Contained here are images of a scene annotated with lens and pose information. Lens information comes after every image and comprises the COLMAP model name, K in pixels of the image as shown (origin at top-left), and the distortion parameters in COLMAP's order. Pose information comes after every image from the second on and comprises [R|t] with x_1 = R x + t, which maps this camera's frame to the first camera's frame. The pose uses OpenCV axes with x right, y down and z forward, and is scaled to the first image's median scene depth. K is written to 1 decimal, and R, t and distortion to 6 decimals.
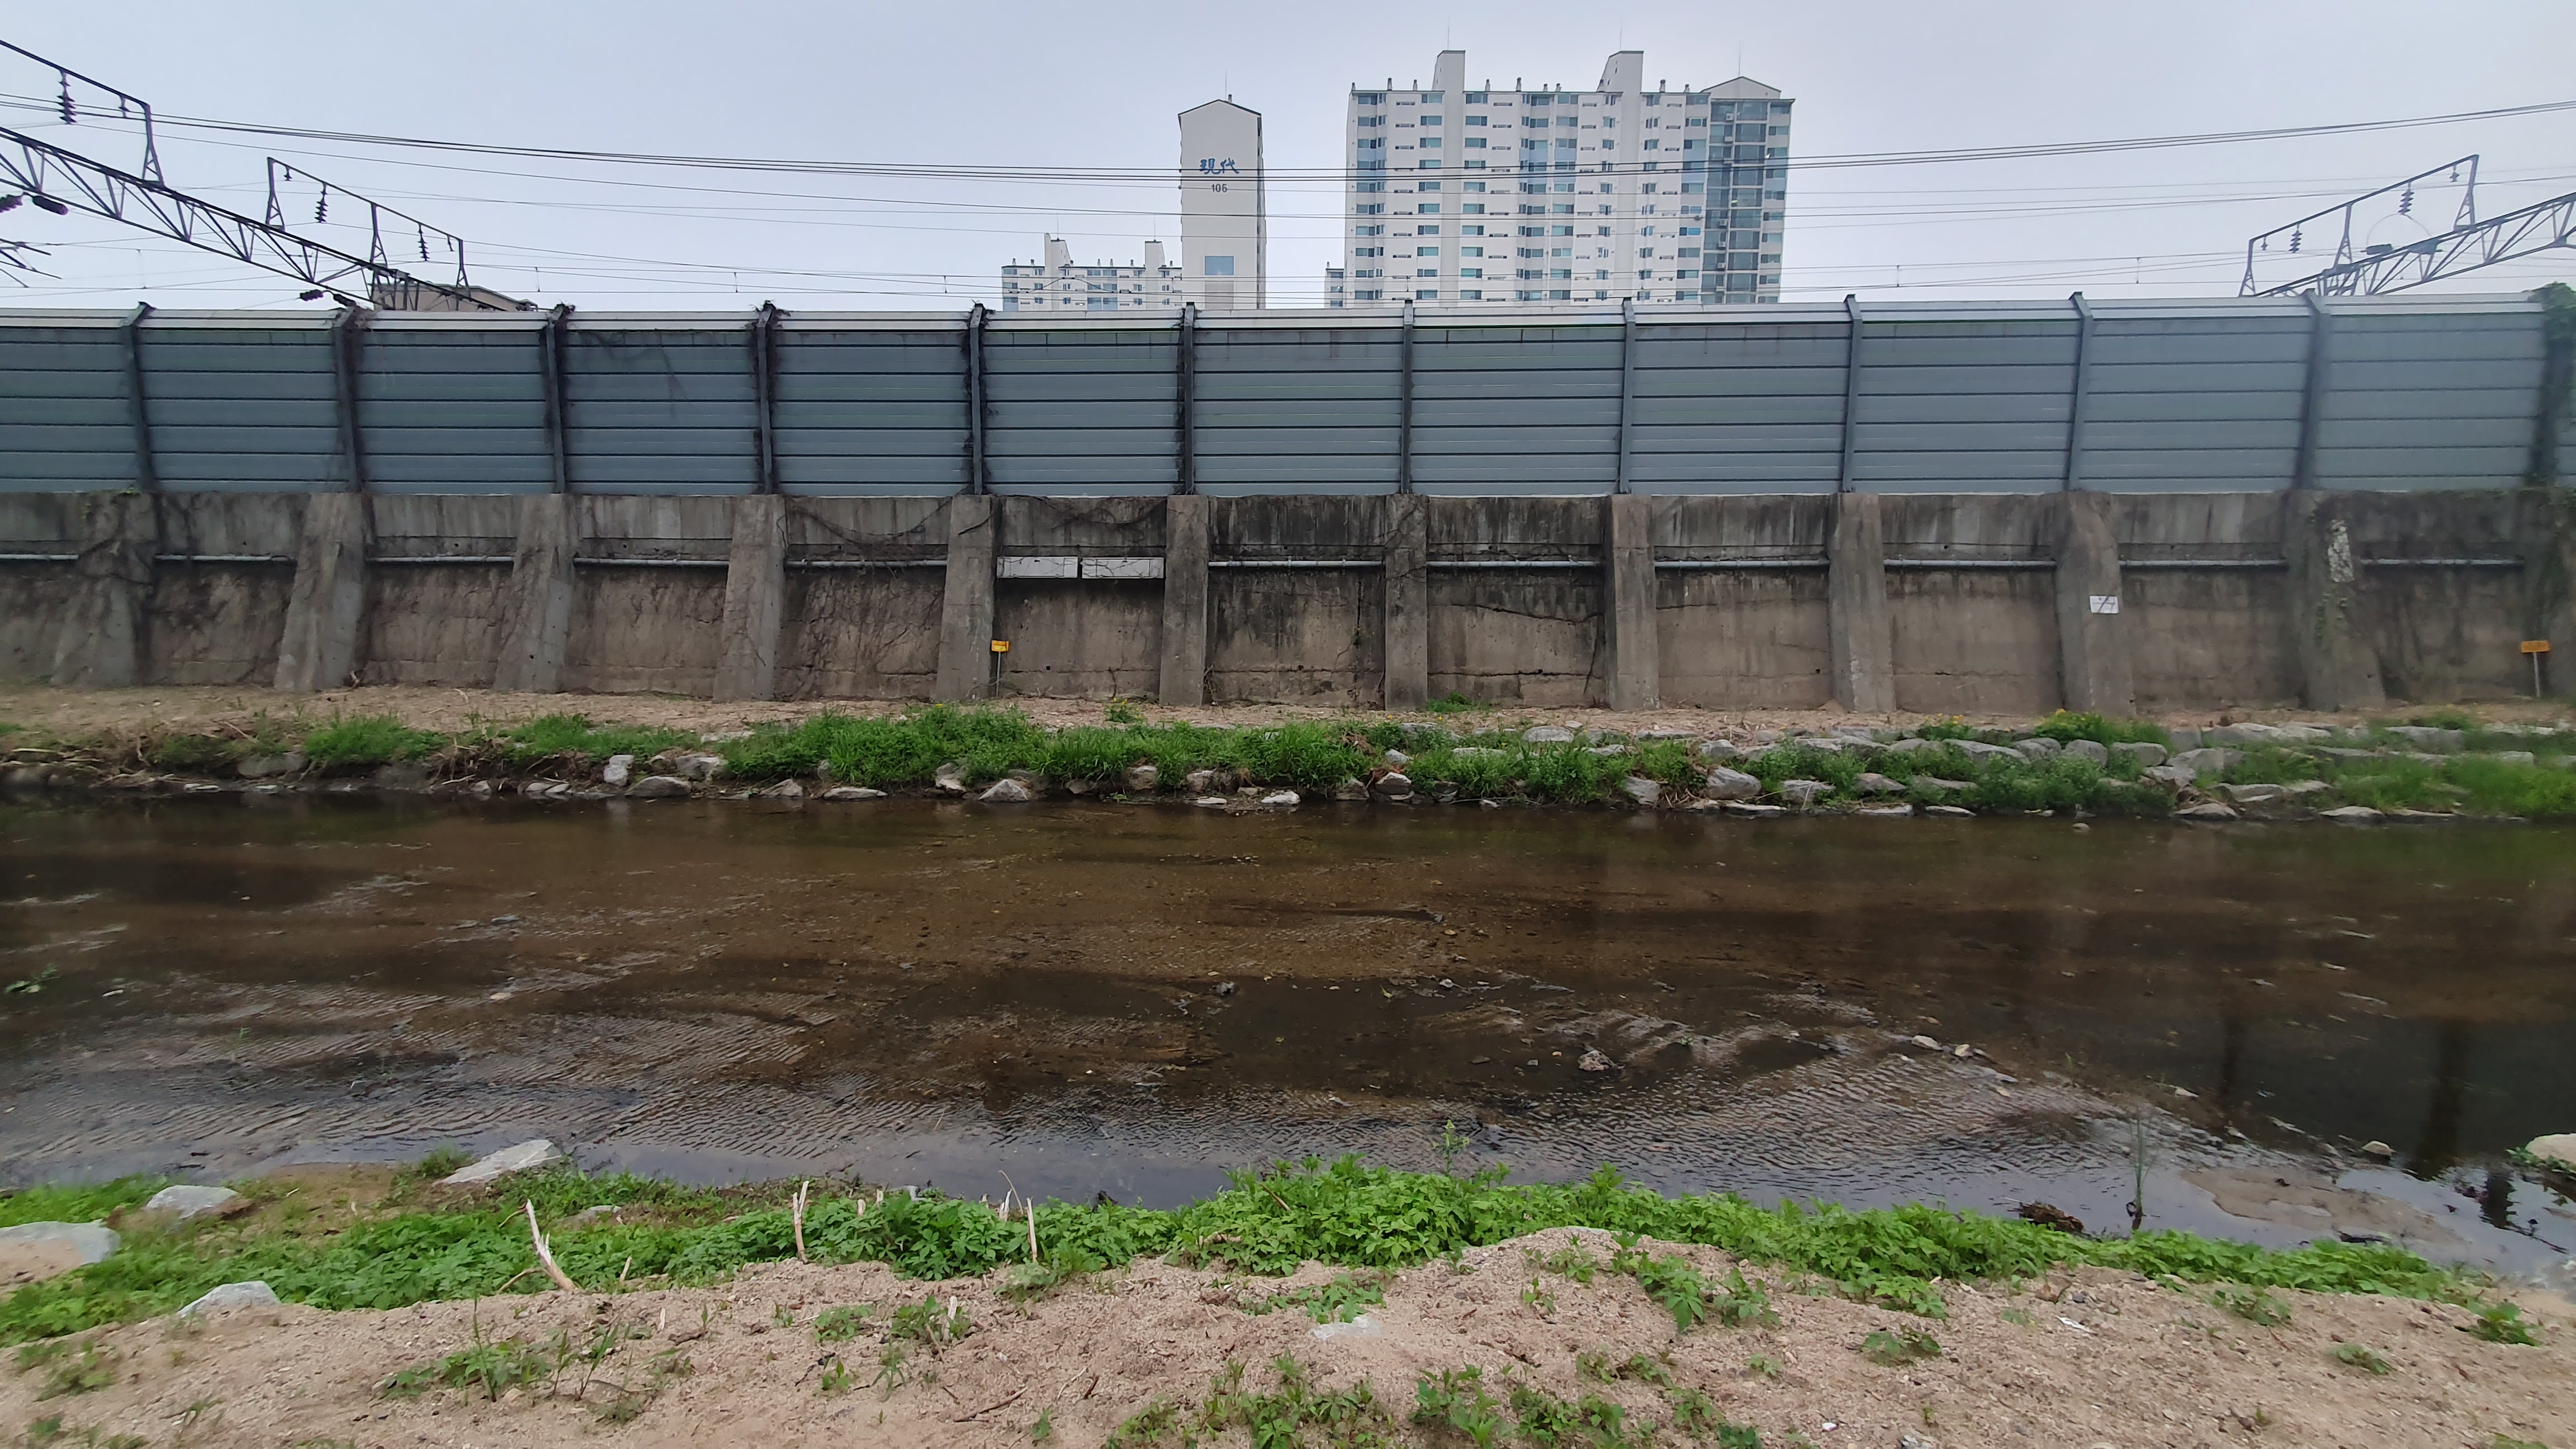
lens RADIAL K [[1031.1, 0, 1289.2], [0, 1031.1, 715.1], [0, 0, 1]] dist [-0.000265, 0.002916]
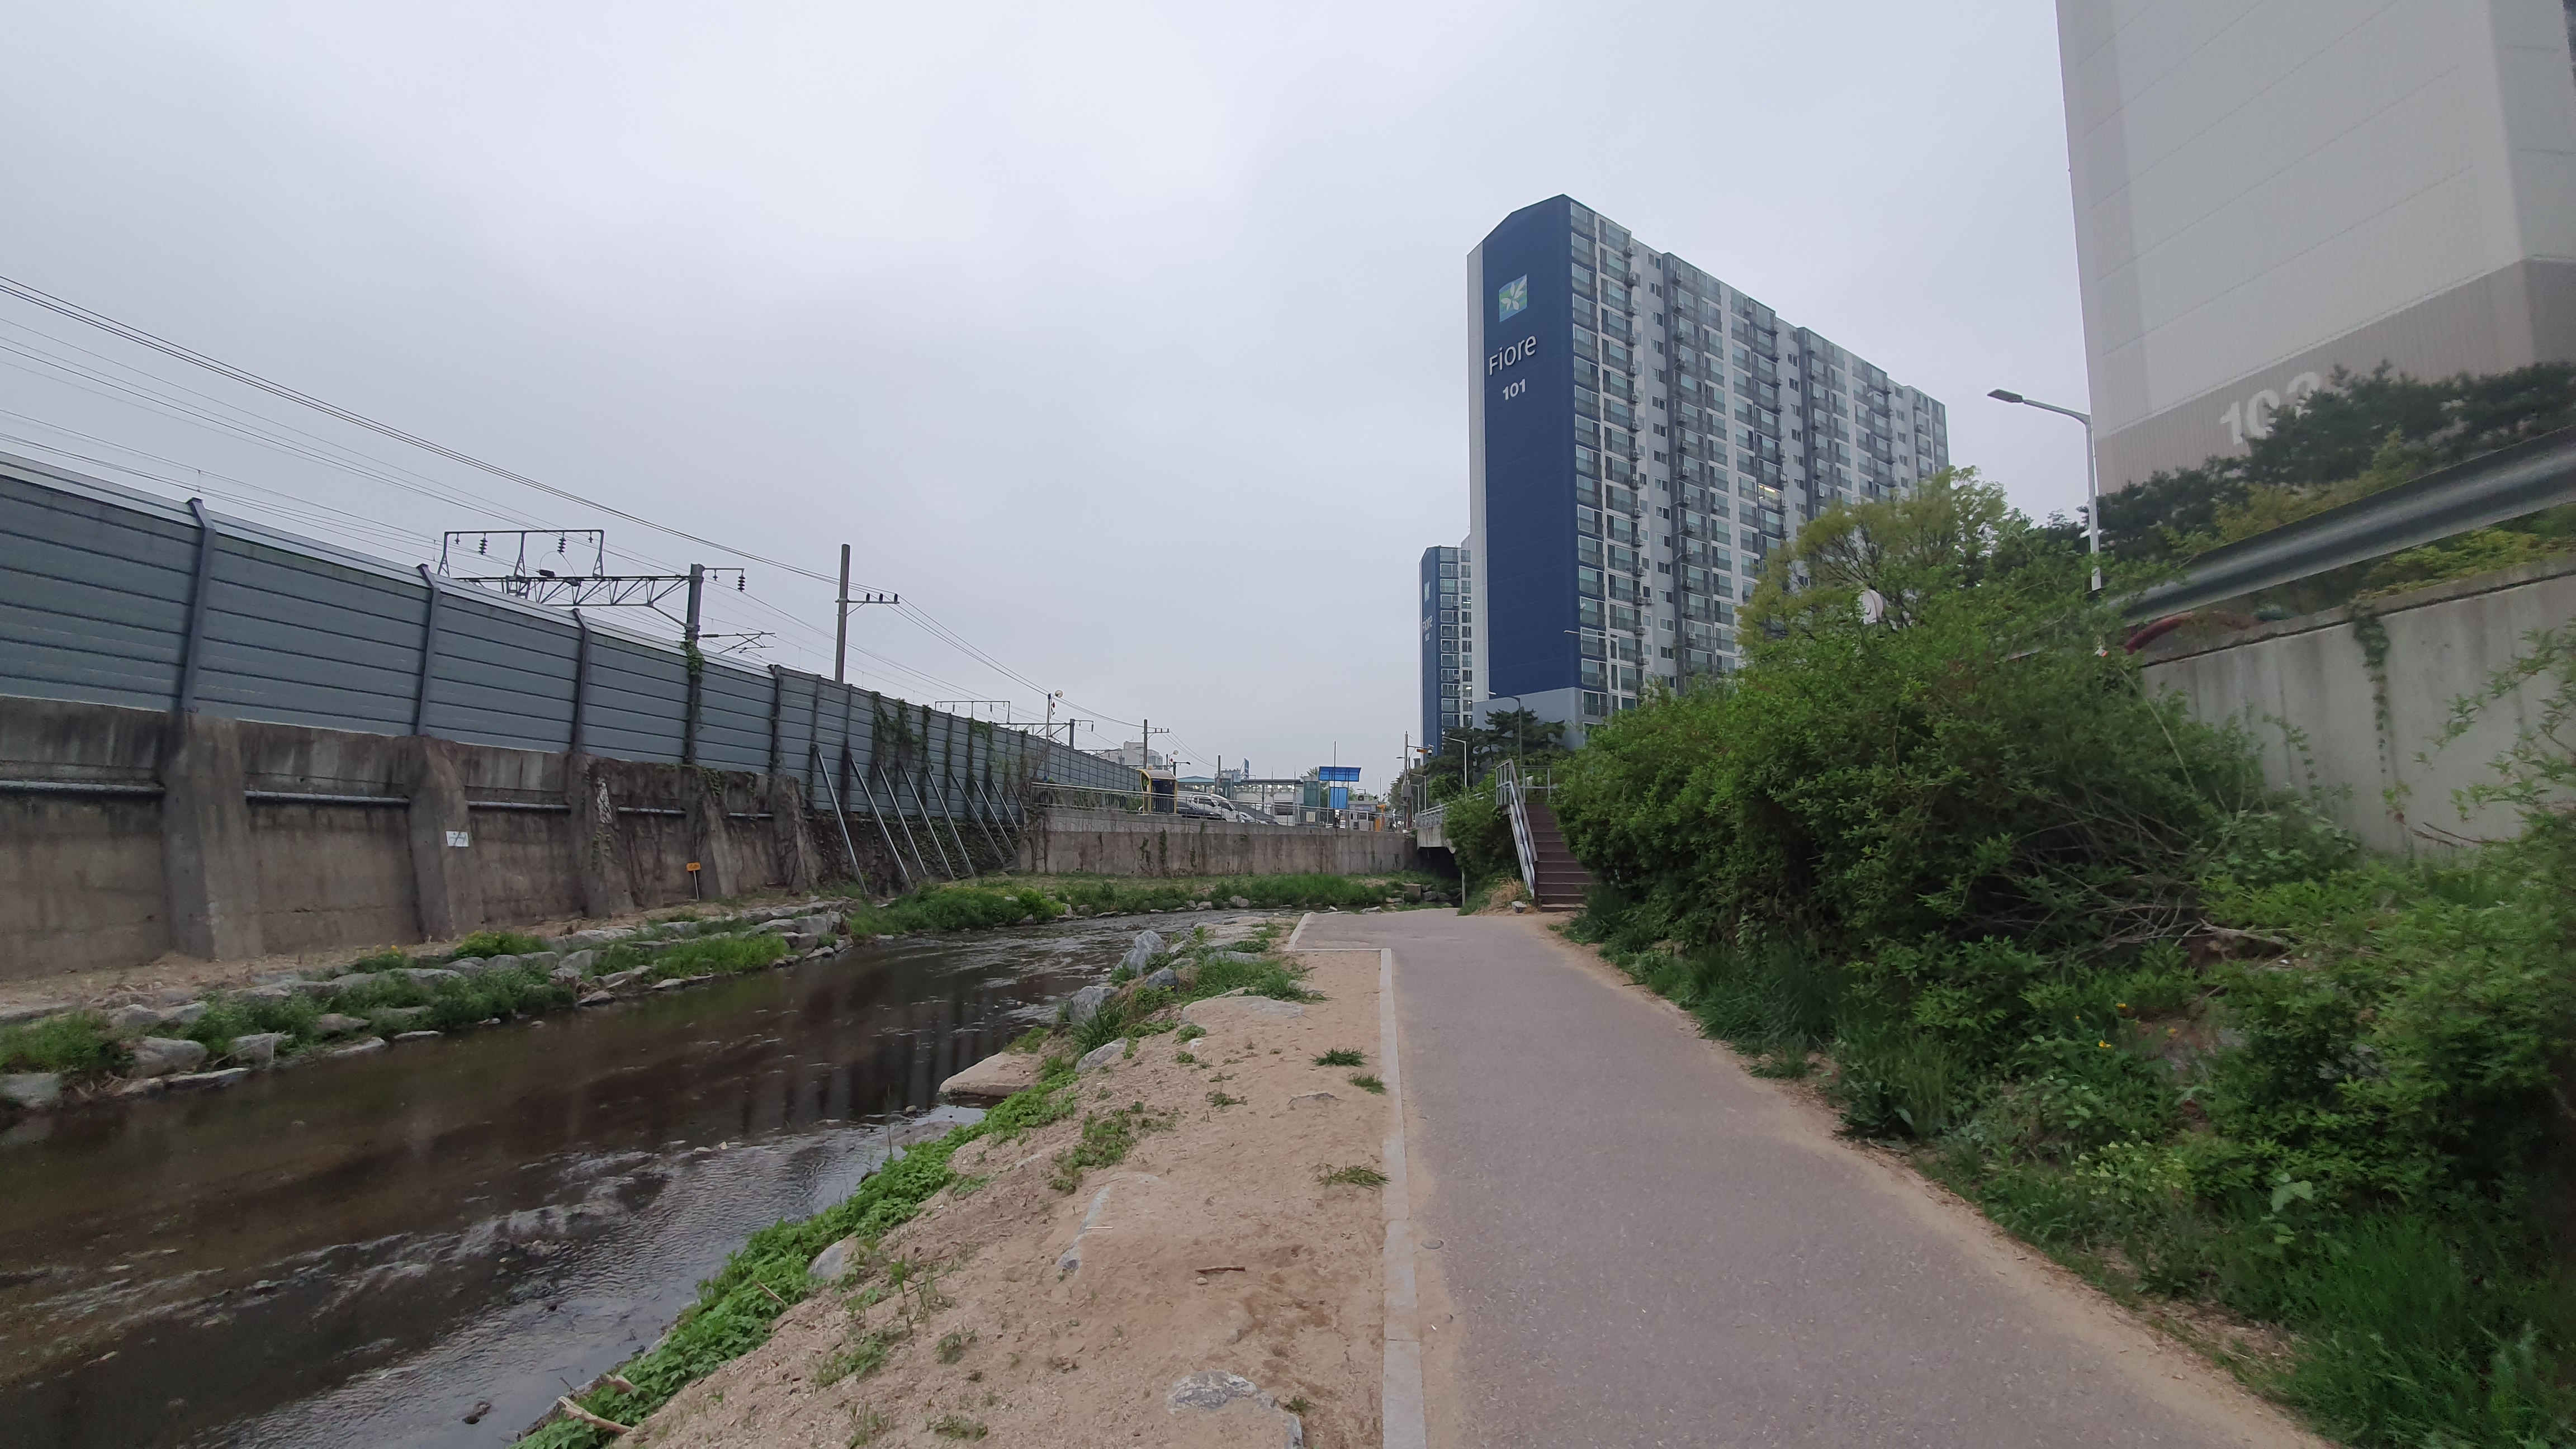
lens RADIAL K [[1031.1, 0, 1289.2], [0, 1031.1, 715.1], [0, 0, 1]] dist [-0.000265, 0.002916]
pose [[0.049107, 0.120582, 0.991488, -0.302913], [0.105226, 0.986537, -0.125192, -0.003045], [-0.993235, 0.110478, 0.035757, 0.033085]]
